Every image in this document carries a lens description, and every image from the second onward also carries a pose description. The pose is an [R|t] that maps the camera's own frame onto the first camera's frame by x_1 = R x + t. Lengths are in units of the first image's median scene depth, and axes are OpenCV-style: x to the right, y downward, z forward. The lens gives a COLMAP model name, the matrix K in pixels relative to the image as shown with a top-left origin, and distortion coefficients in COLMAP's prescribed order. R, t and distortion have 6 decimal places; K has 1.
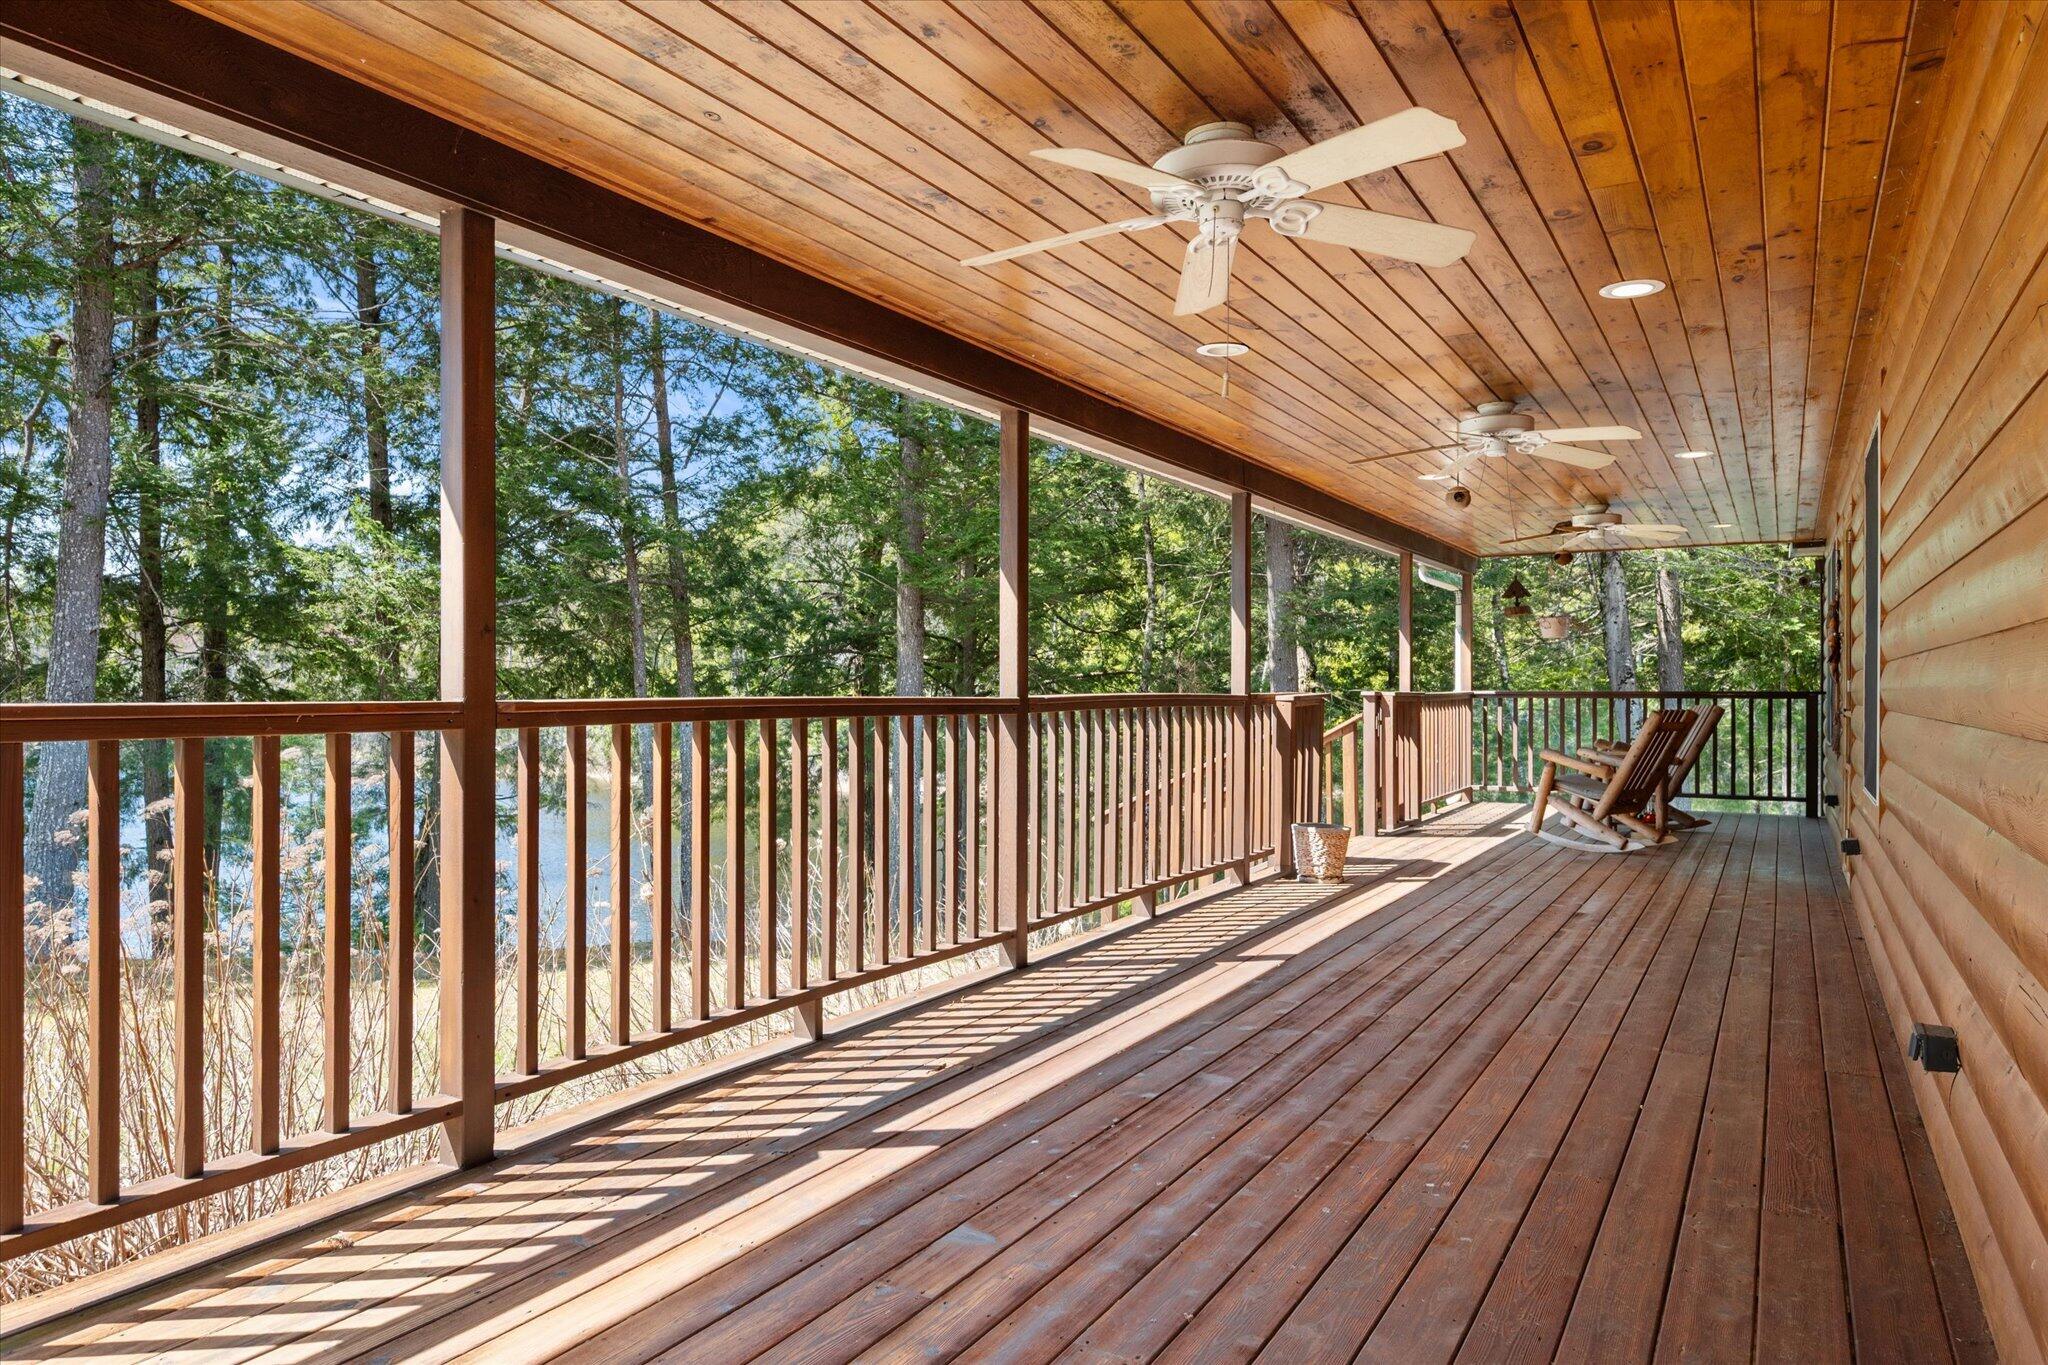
lens RADIAL K [[1318.4, 0, 1020.3], [0, 1318.4, 714.0], [0, 0, 1]] dist [-0.025777, 0.000304]
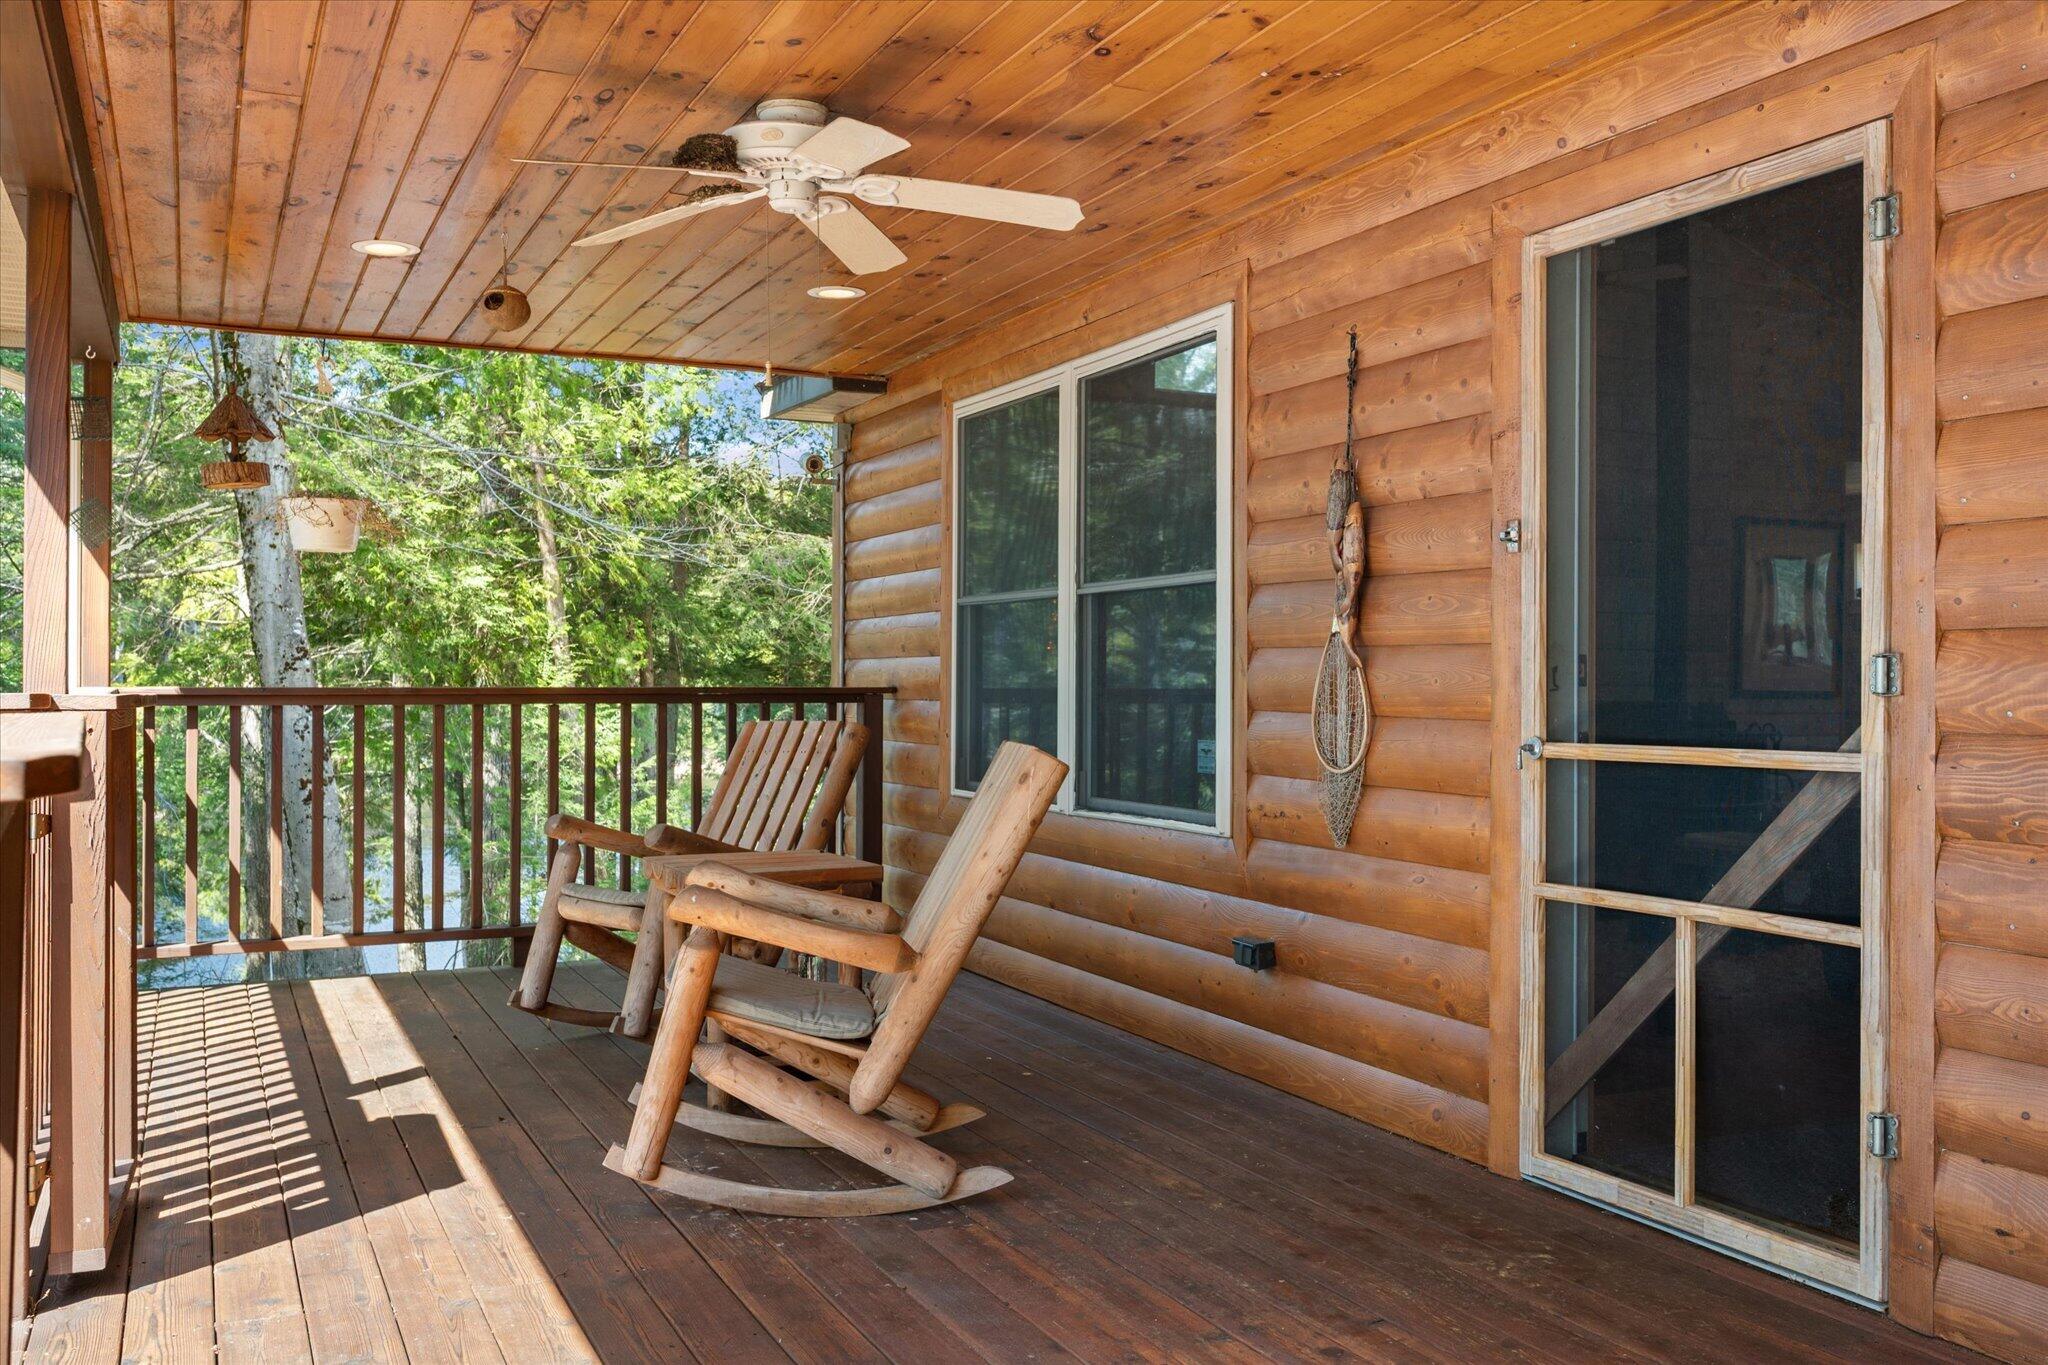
lens RADIAL K [[1747.1, 0, 1024.0], [0, 1747.1, 682.5], [0, 0, 1]] dist [0.004410, 0.002915]
pose [[0.580041, -0.034570, 0.813853, 0.058701], [0.051984, 0.998633, 0.005369, -0.004938], [-0.812927, 0.039193, 0.581045, 0.288468]]
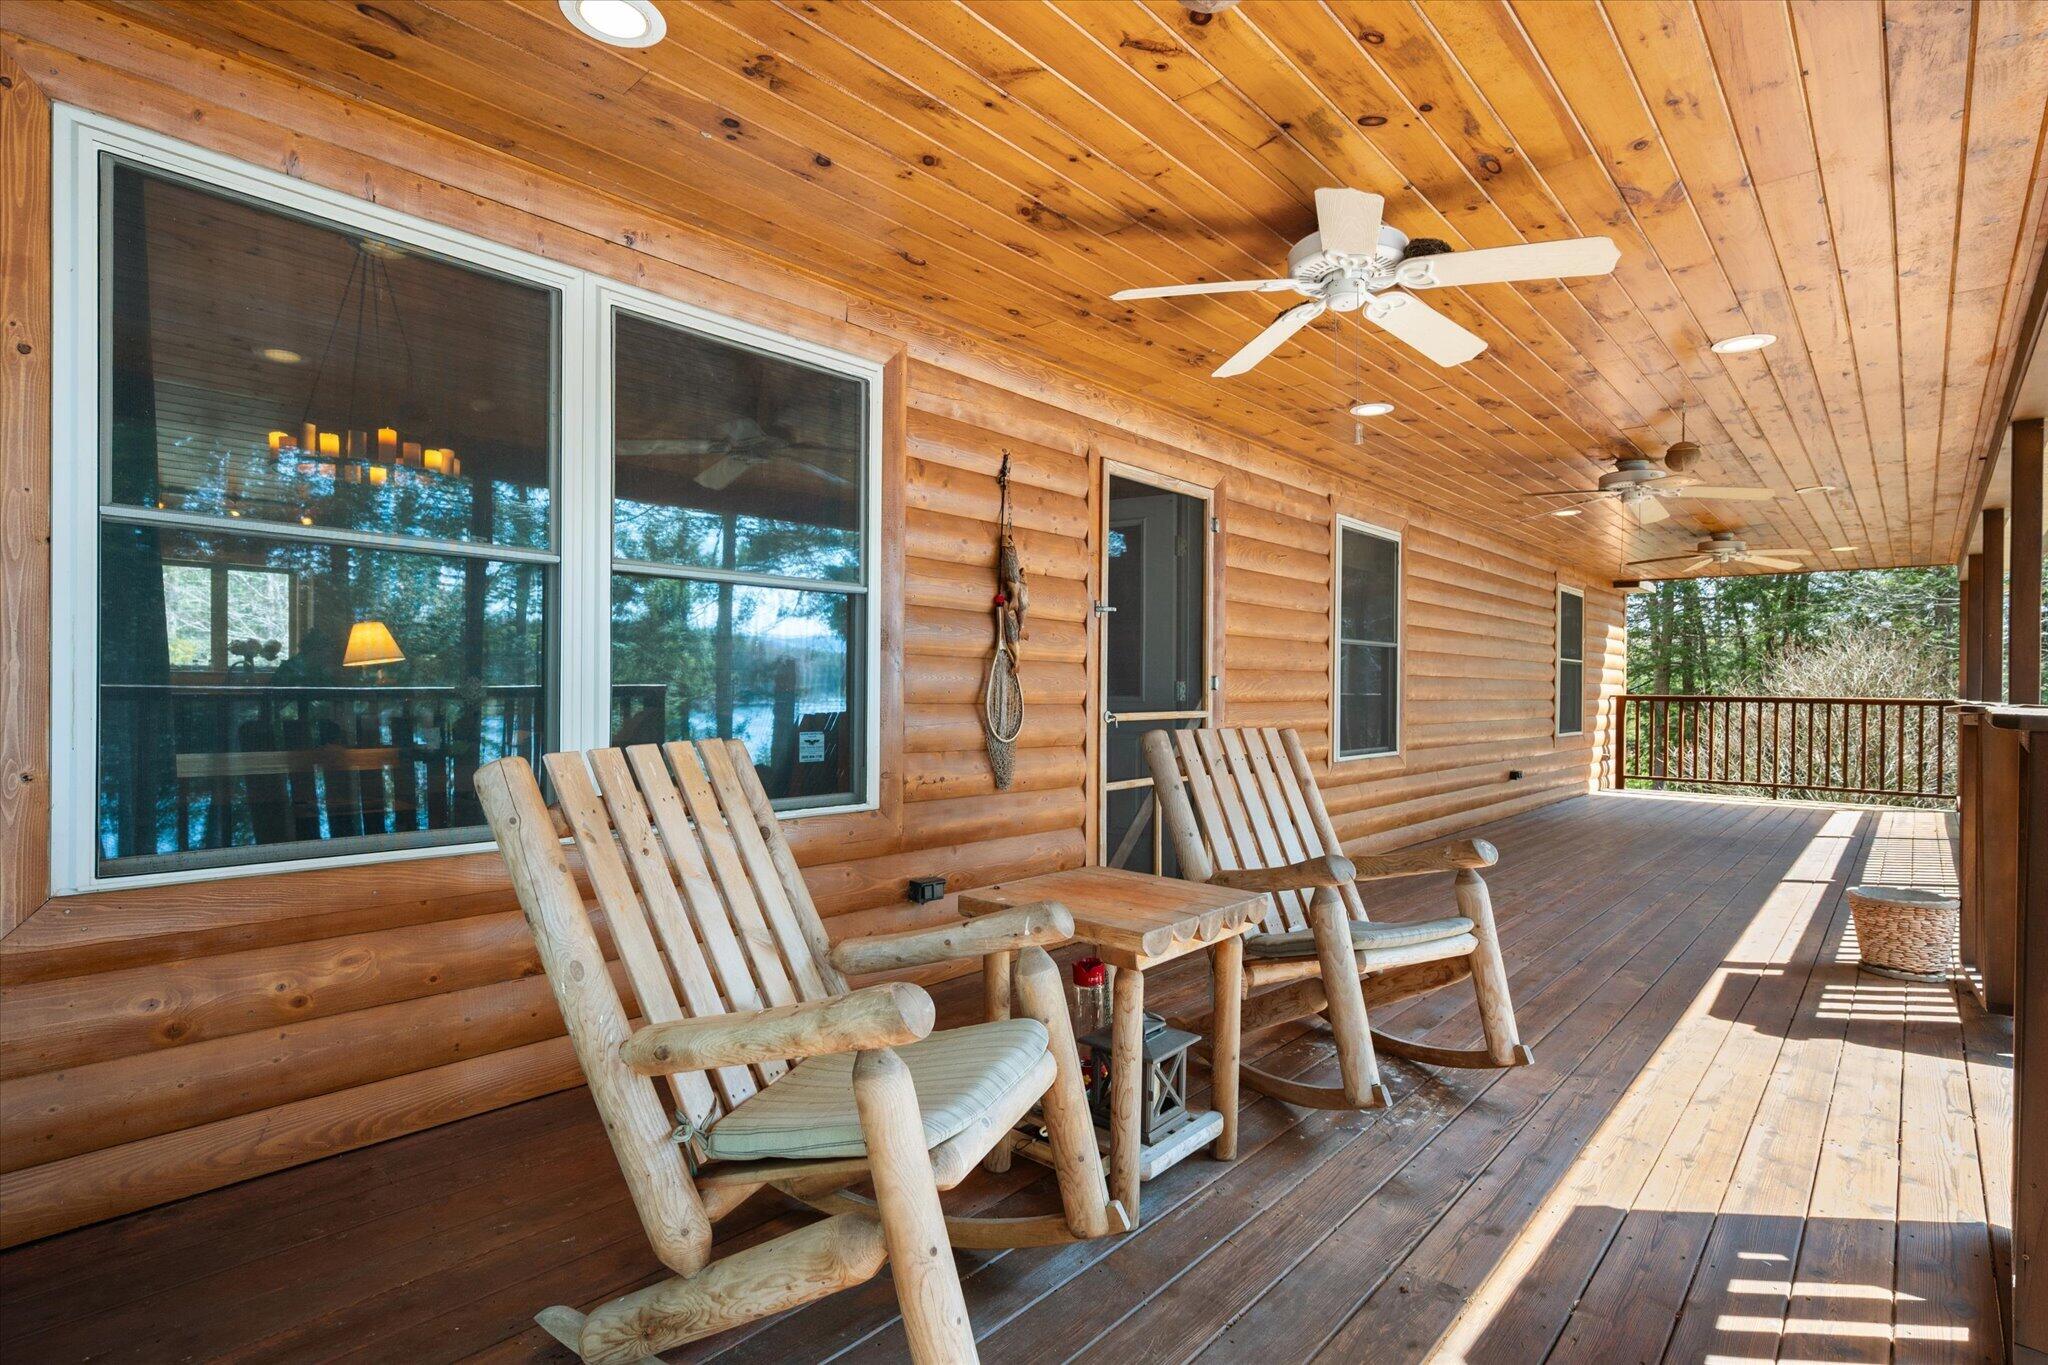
lens RADIAL K [[986.3, 0, 1032.1], [0, 986.3, 675.2], [0, 0, 1]] dist [0.000140, -0.000176]
pose [[-0.974913, -0.048848, 0.217160, 0.191704], [-0.040433, 0.998255, 0.043029, -0.010448], [-0.218883, 0.033169, -0.975187, 0.525607]]
